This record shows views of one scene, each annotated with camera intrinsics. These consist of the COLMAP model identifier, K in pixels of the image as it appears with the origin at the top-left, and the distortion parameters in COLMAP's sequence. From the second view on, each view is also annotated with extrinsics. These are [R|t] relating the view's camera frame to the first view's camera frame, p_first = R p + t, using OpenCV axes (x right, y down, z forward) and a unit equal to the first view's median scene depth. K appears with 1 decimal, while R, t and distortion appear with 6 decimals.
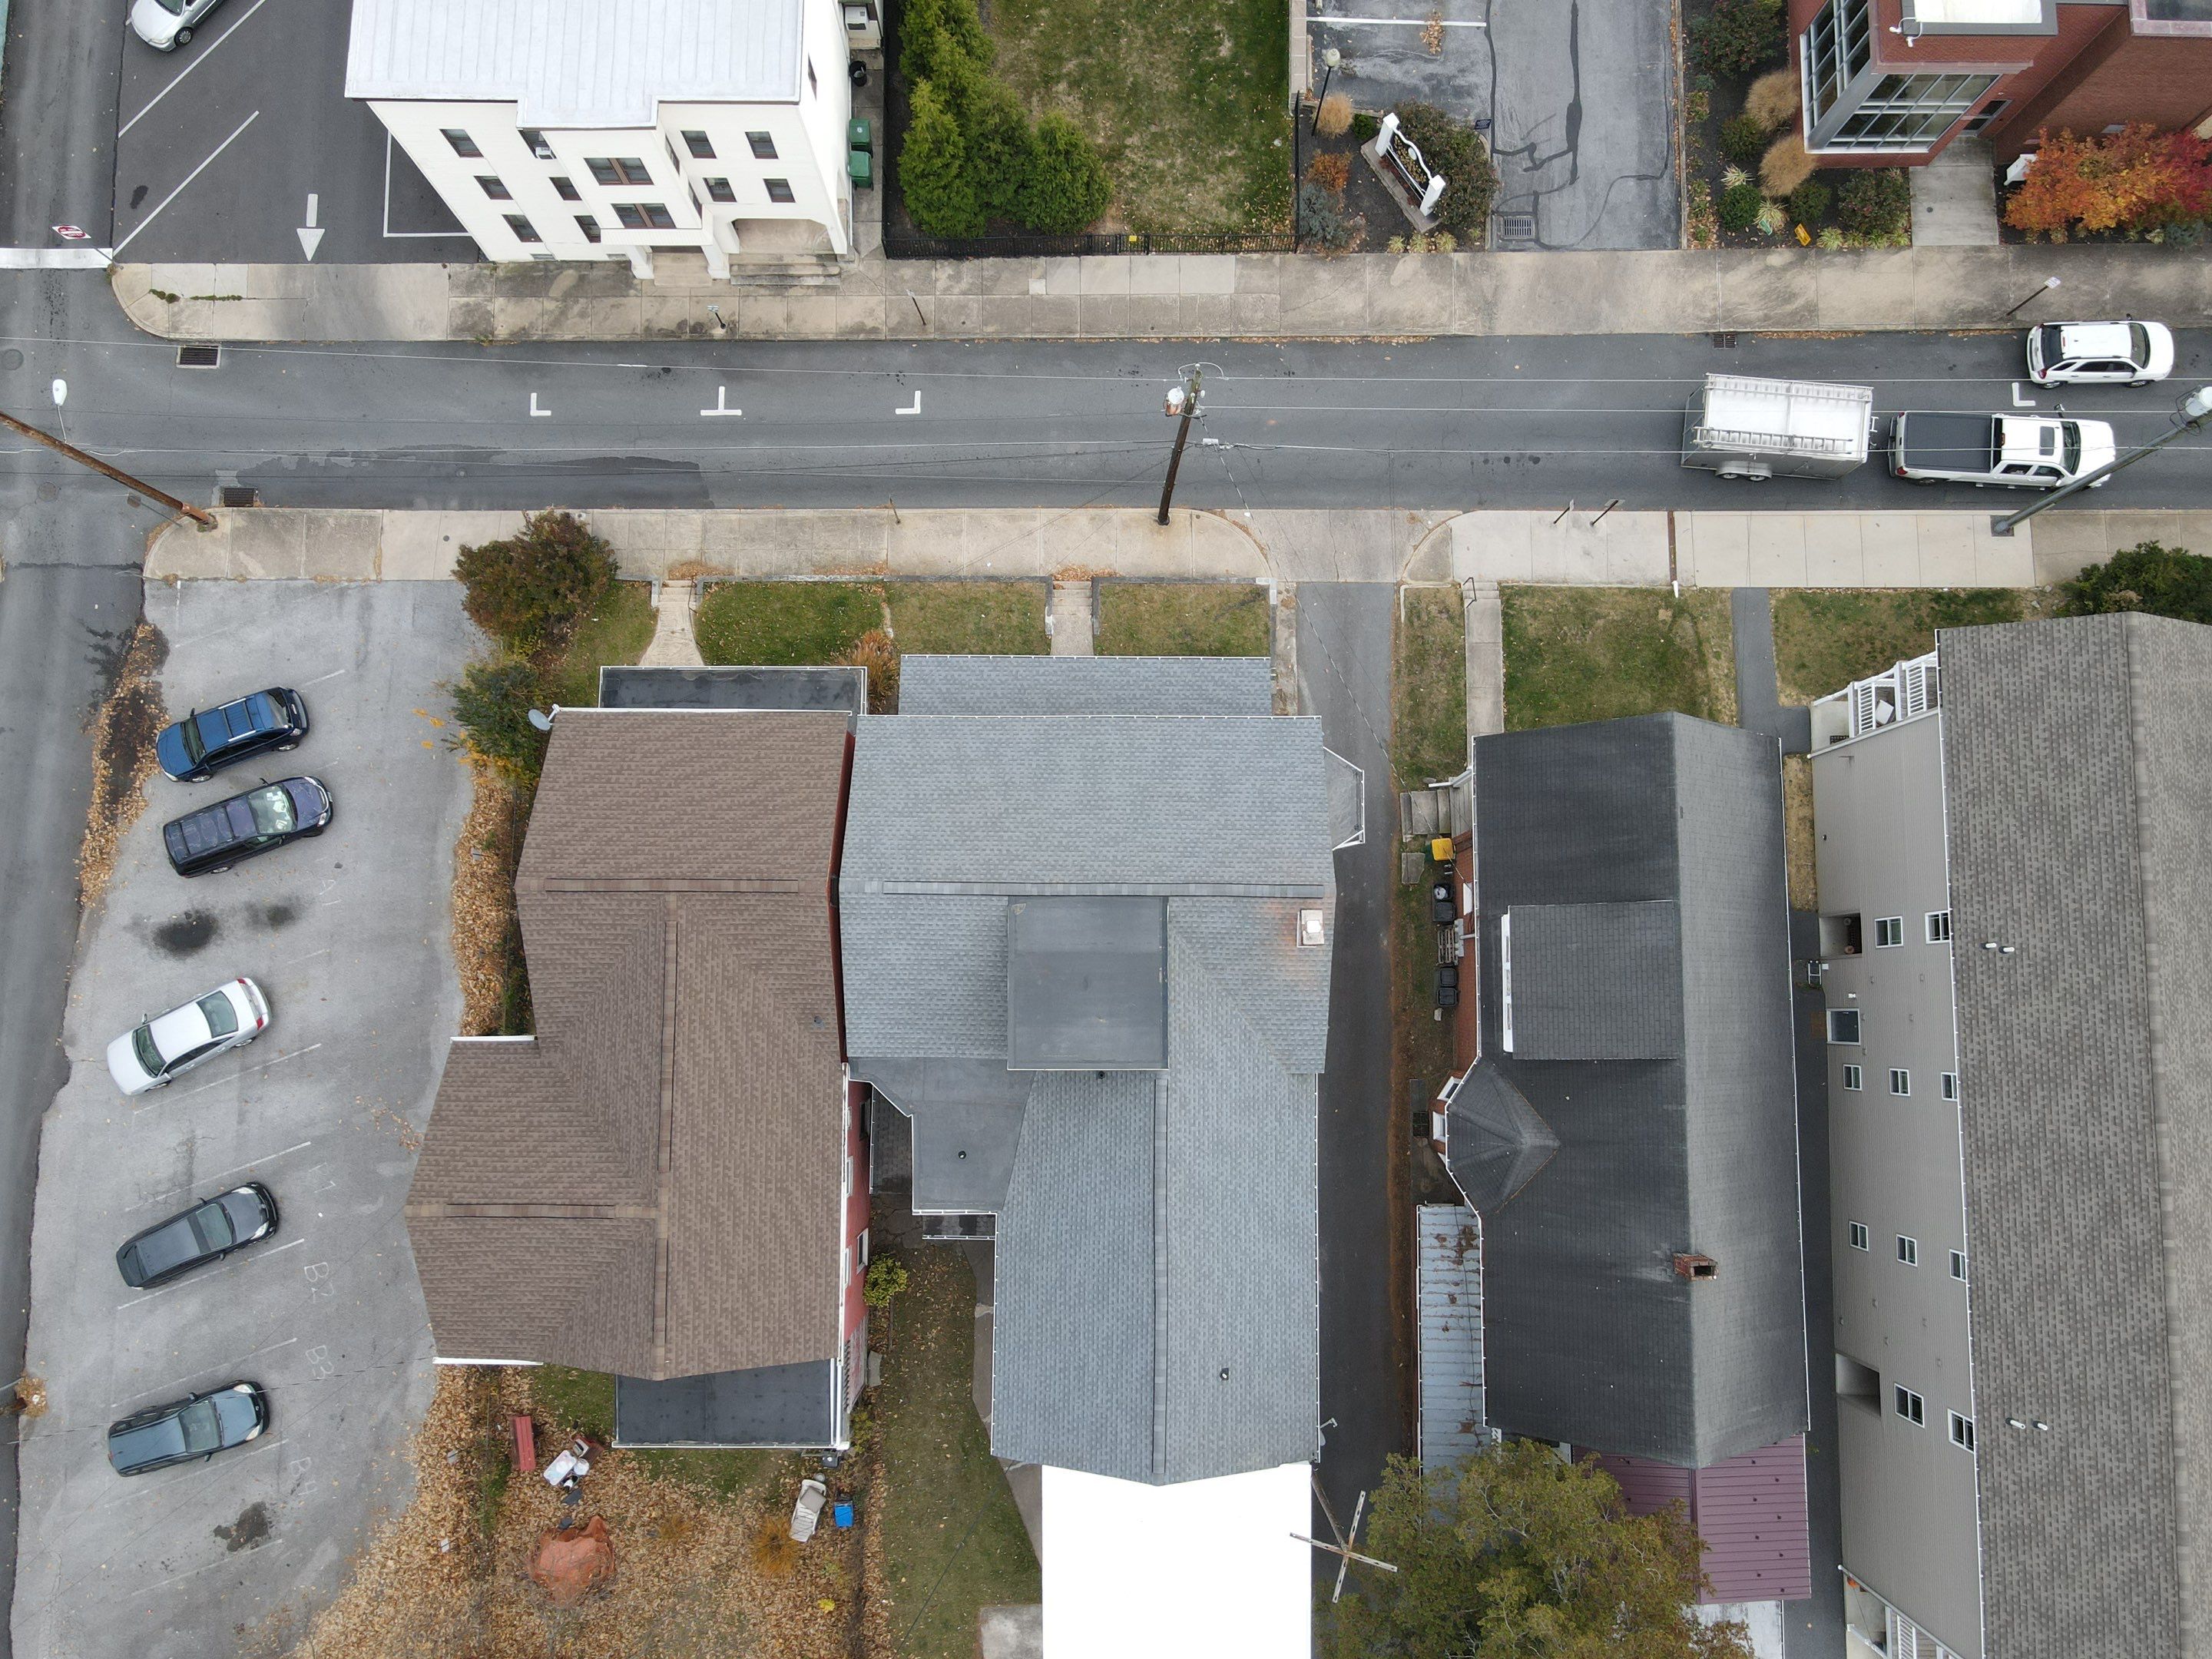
lens RADIAL K [[1617.1, 0, 1093.0], [0, 1617.1, 839.0], [0, 0, 1]] dist [0.015375, 0.001042]
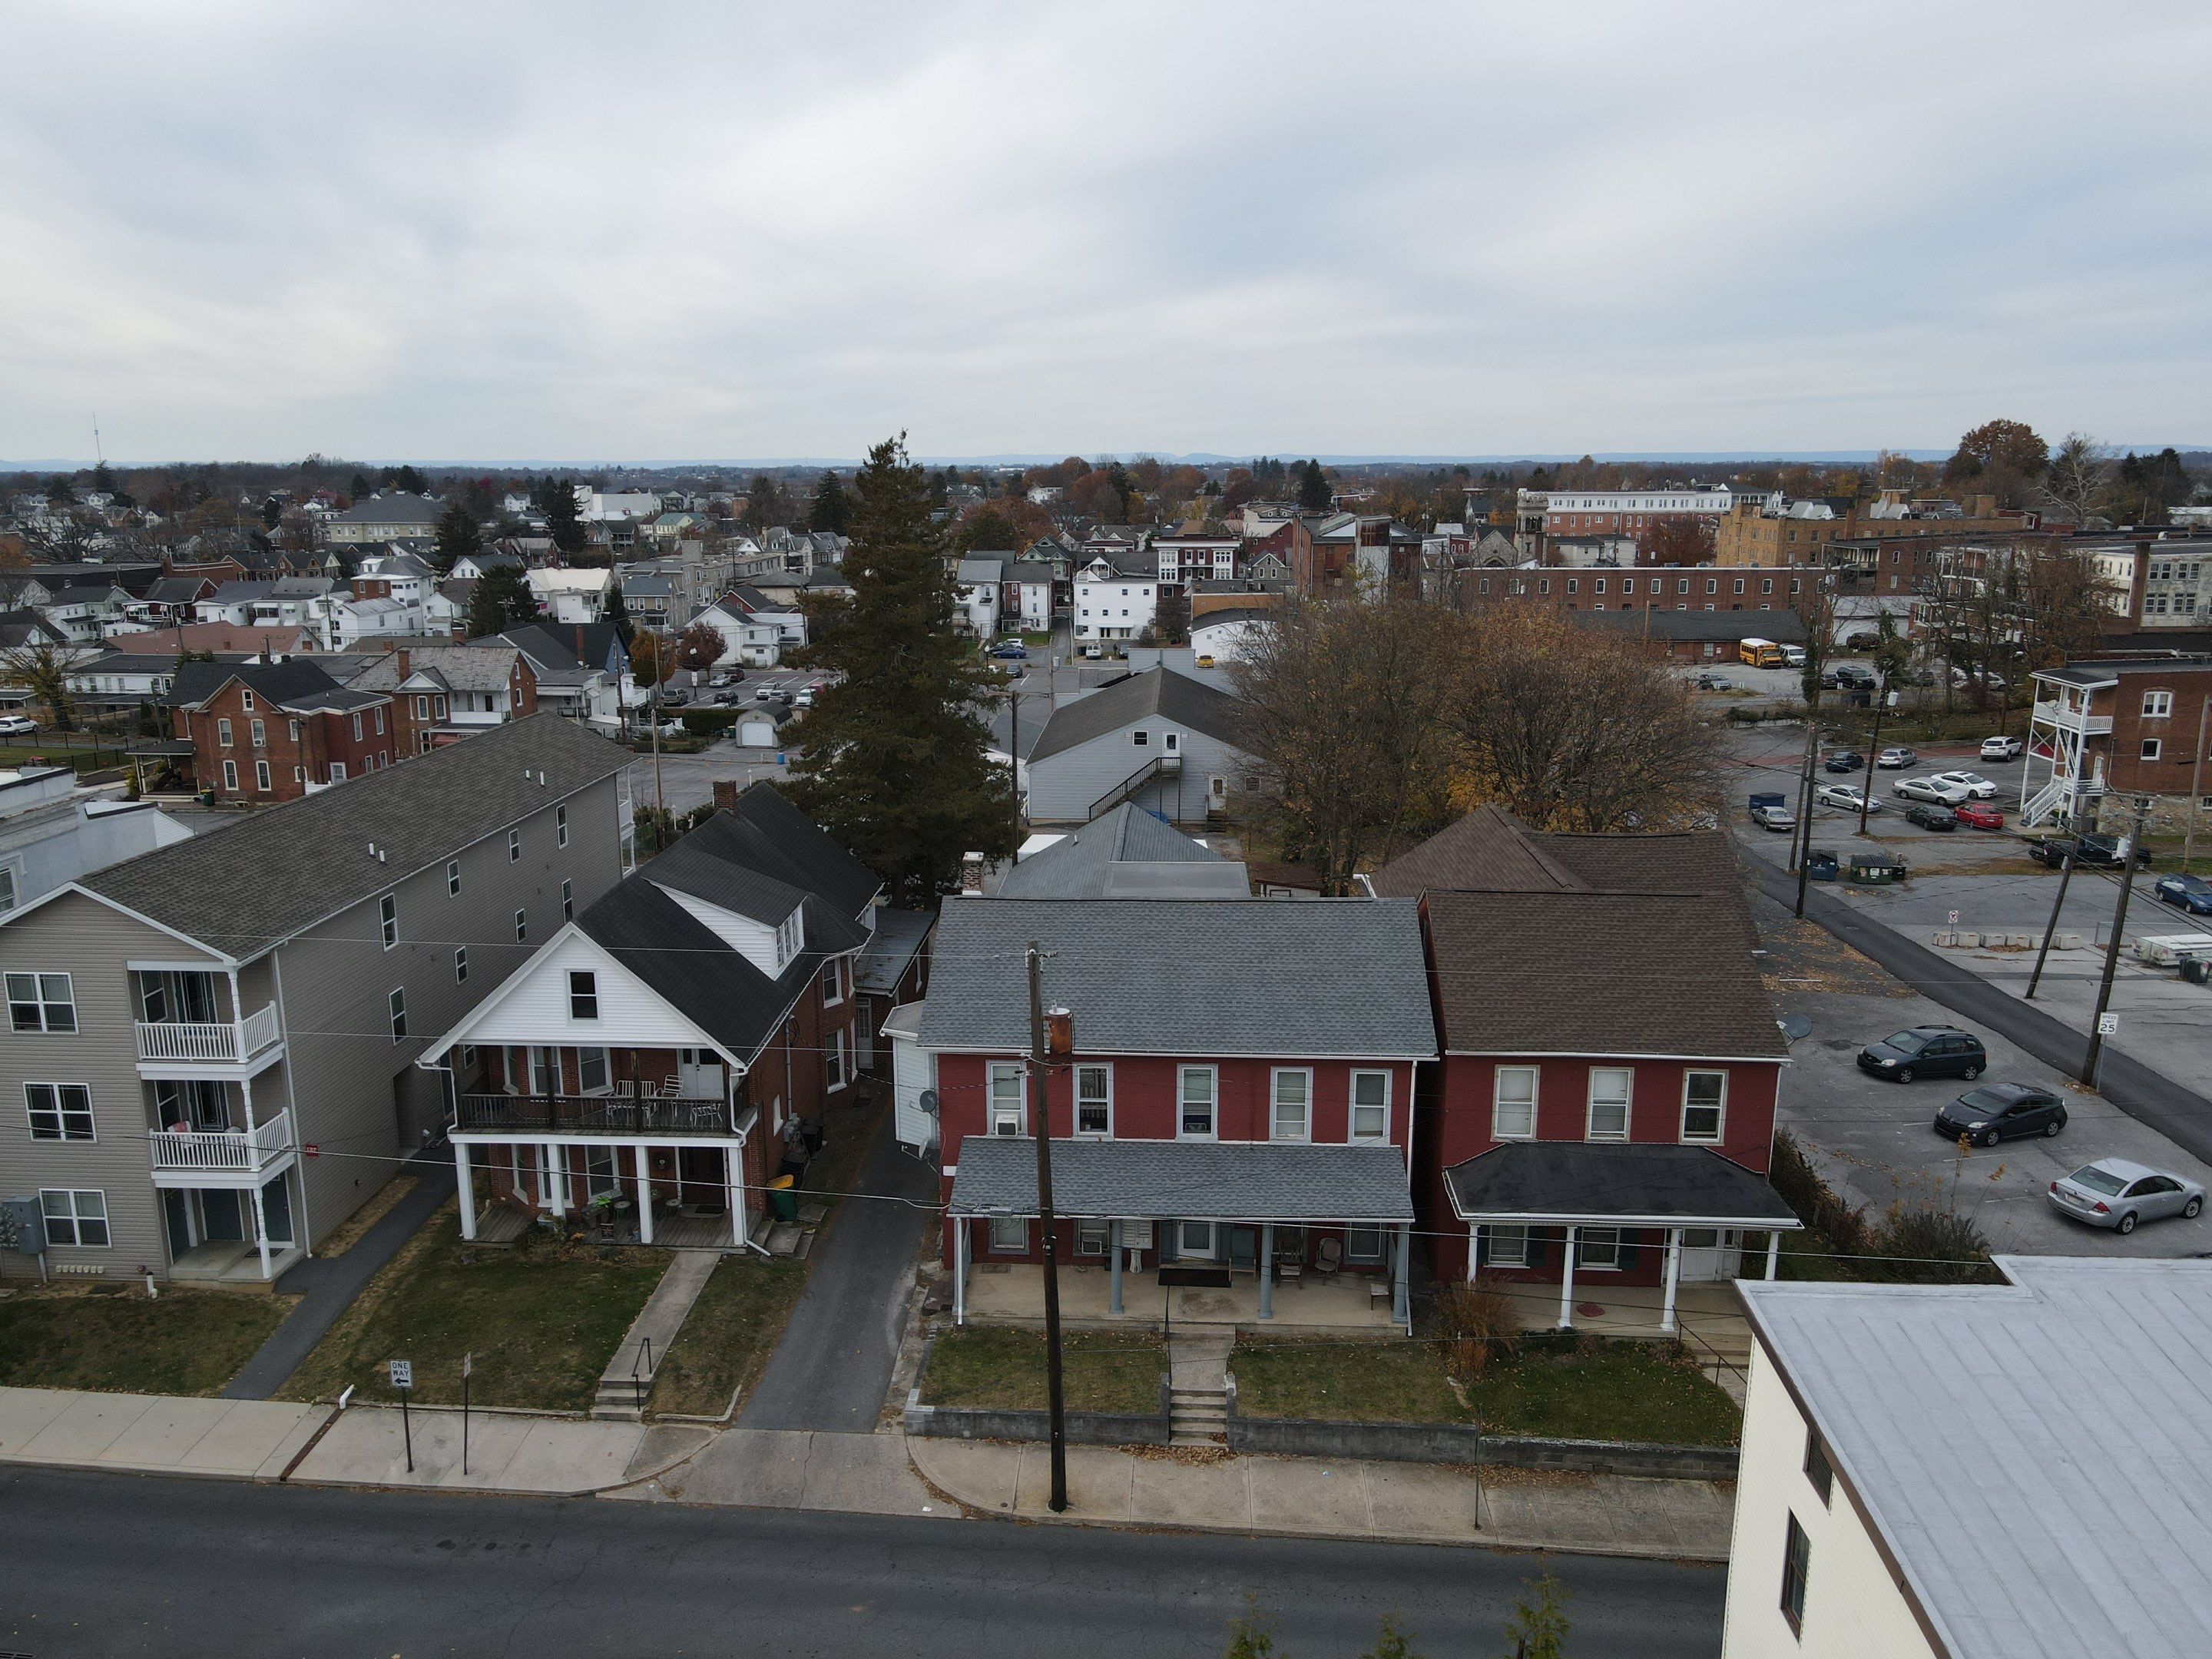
lens RADIAL K [[1617.1, 0, 1100.7], [0, 1617.1, 845.0], [0, 0, 1]] dist [0.015375, 0.001042]
pose [[-0.998965, -0.006394, 0.045044, -0.000372], [0.045488, -0.121820, 0.991509, -0.859538], [-0.000852, 0.992532, 0.121985, 0.710801]]
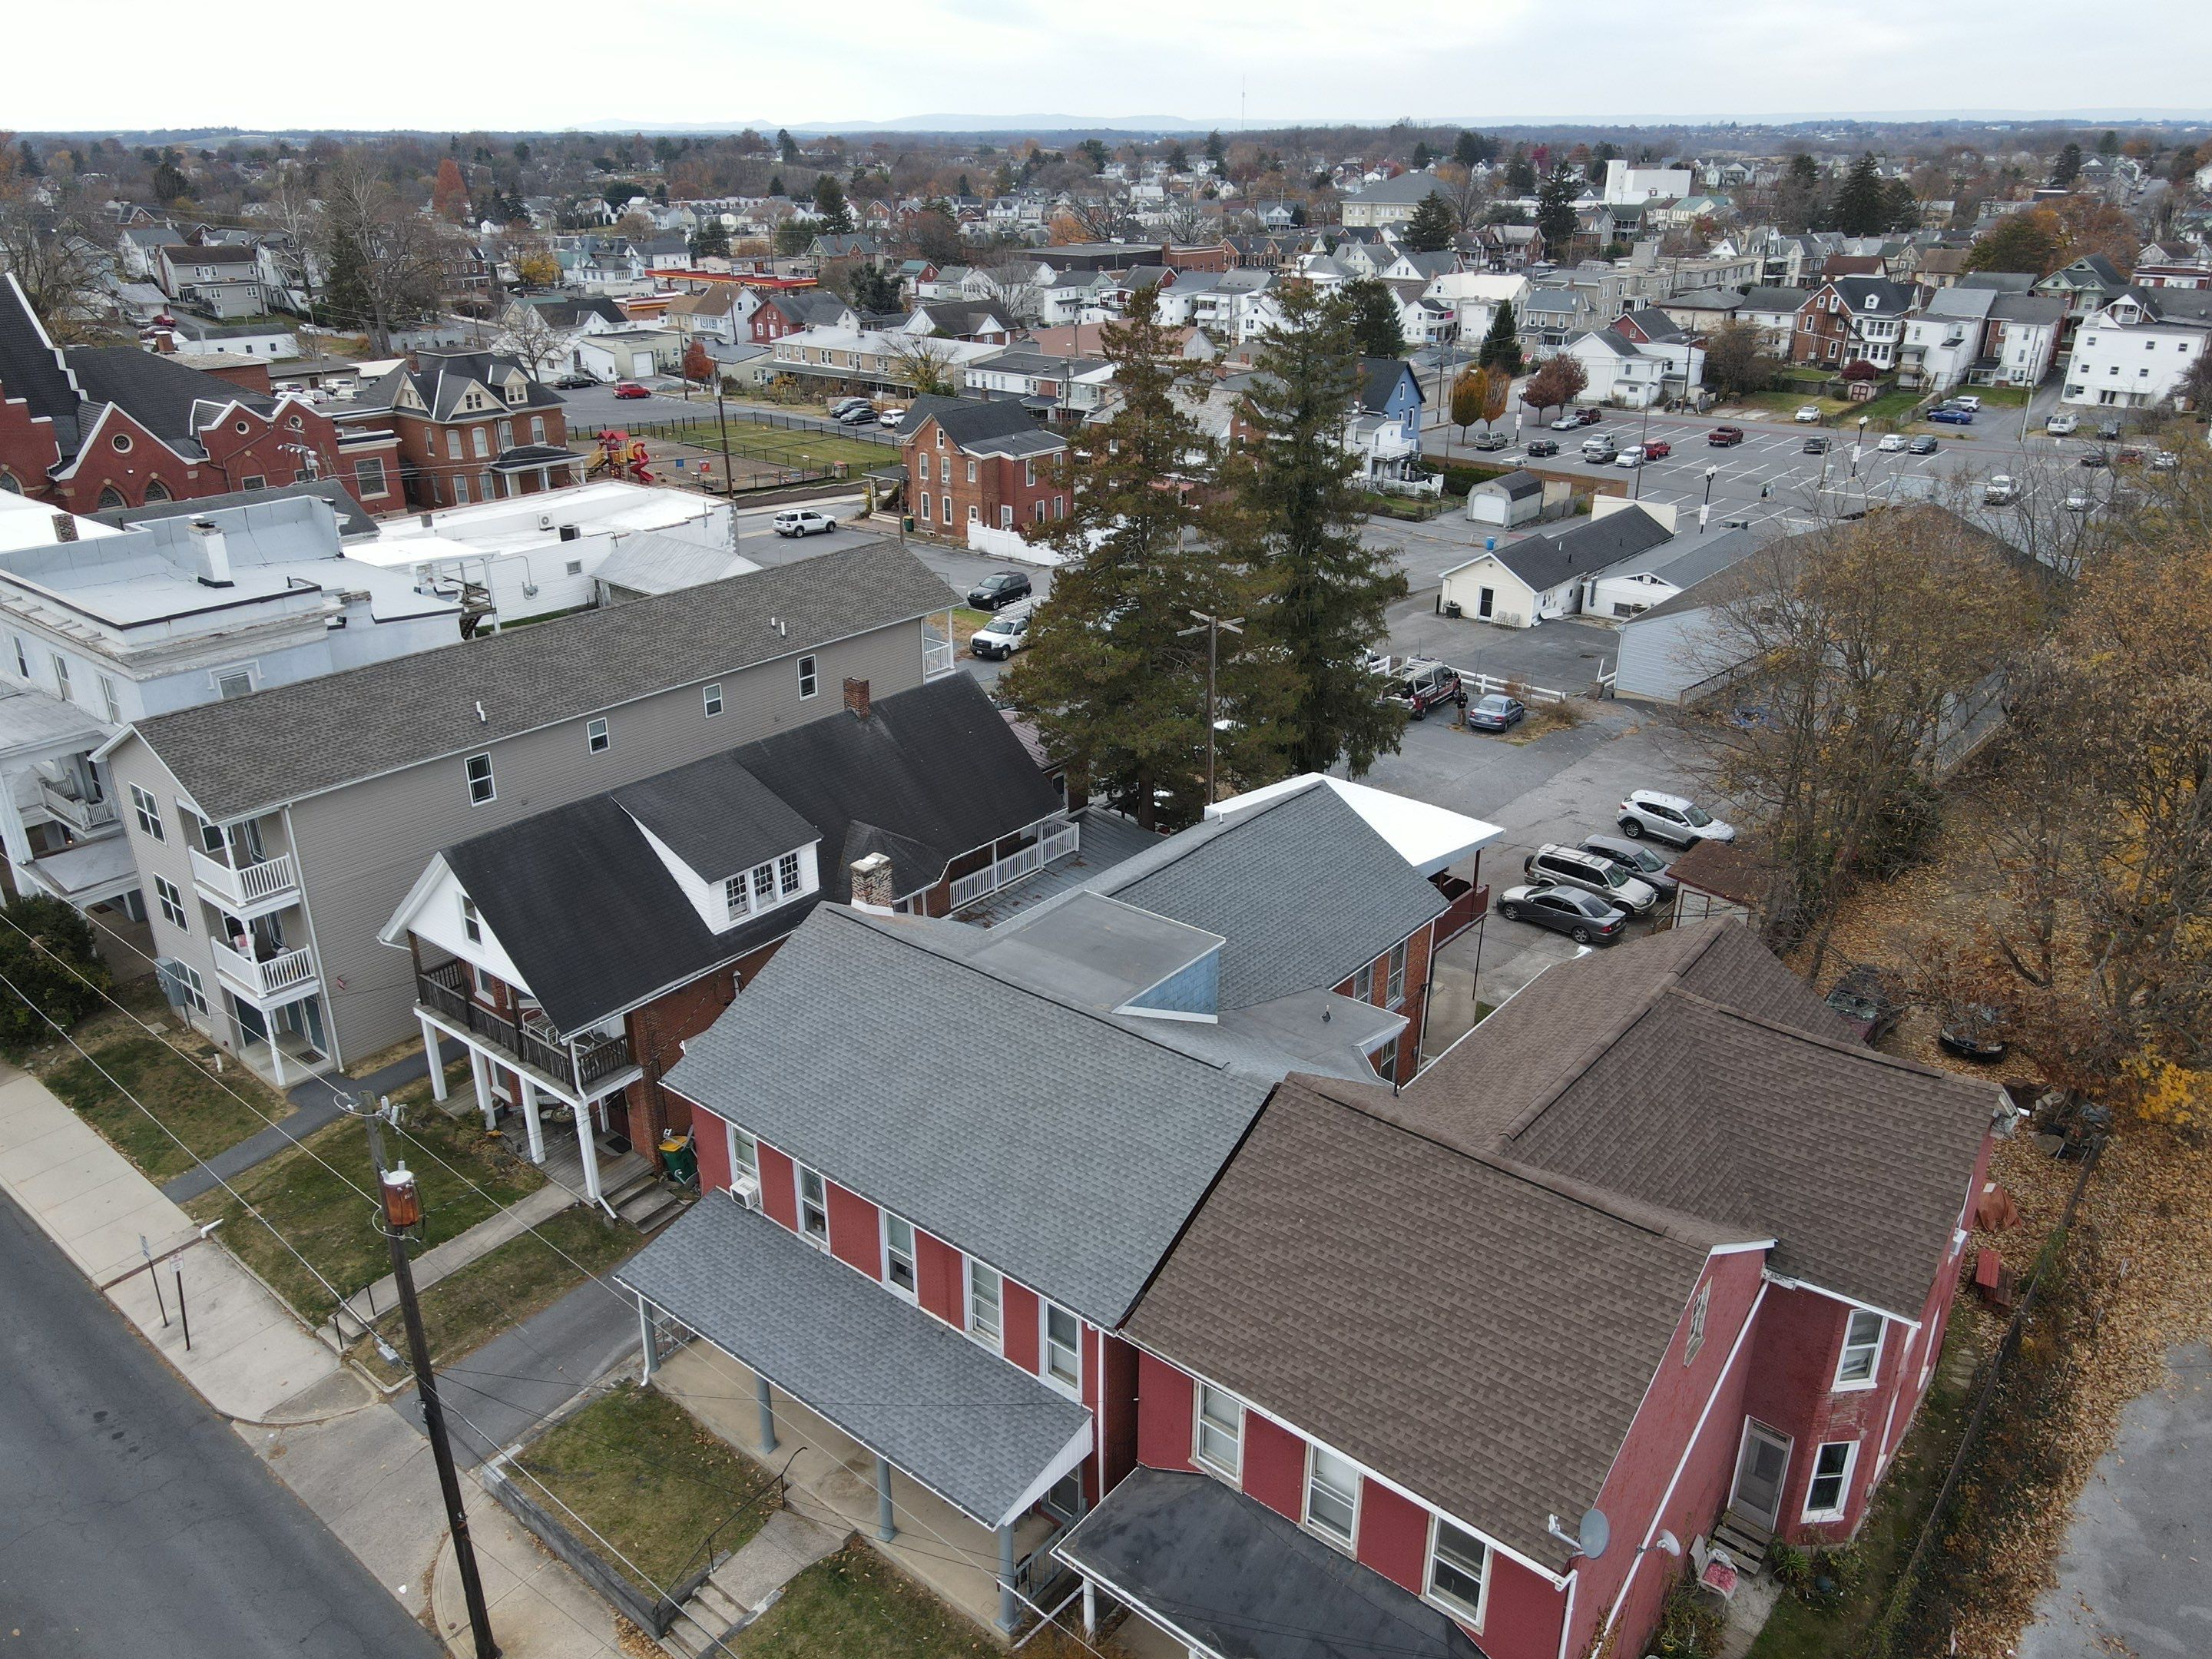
lens RADIAL K [[1617.1, 0, 1102.5], [0, 1617.1, 844.8], [0, 0, 1]] dist [0.015375, 0.001042]
pose [[-0.780730, -0.252556, 0.571556, -0.414827], [0.621394, -0.217477, 0.752710, -0.468016], [-0.065801, 0.942825, 0.326728, 0.560835]]
